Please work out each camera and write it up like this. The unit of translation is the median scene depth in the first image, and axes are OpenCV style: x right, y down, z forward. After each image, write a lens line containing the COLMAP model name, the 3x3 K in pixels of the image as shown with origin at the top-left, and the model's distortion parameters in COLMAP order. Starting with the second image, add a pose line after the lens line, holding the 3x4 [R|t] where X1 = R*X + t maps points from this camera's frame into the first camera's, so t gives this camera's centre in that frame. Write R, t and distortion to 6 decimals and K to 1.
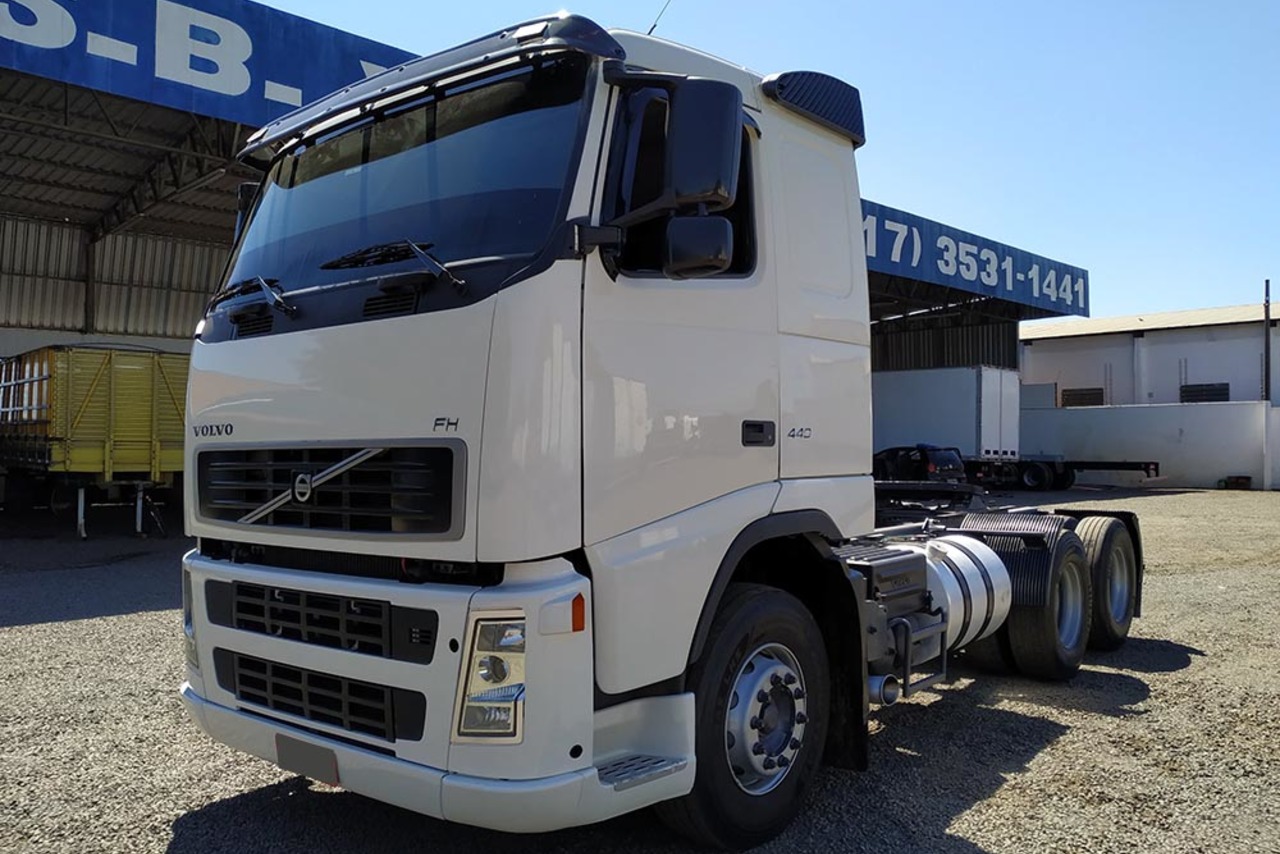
lens RADIAL K [[980.3, 0, 605.4], [0, 980.3, 427.0], [0, 0, 1]] dist [0.002937, 0.001908]
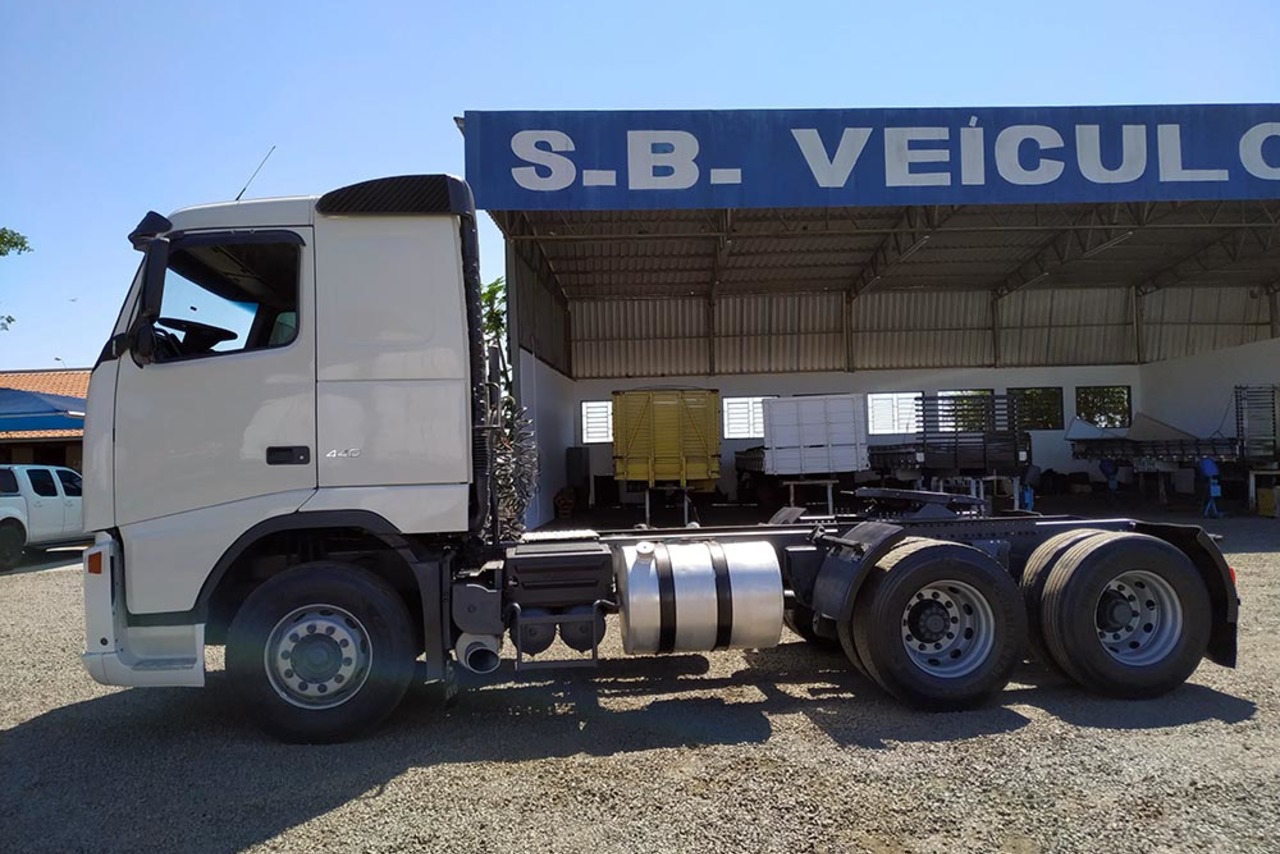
lens RADIAL K [[879.2, 0, 640.6], [0, 879.2, 456.3], [0, 0, 1]] dist [0.064819, -0.067823]
pose [[0.730784, -0.019068, -0.682342, 1.404728], [0.032205, 0.999460, 0.006562, 0.015651], [0.681848, -0.026770, 0.731004, 0.394210]]
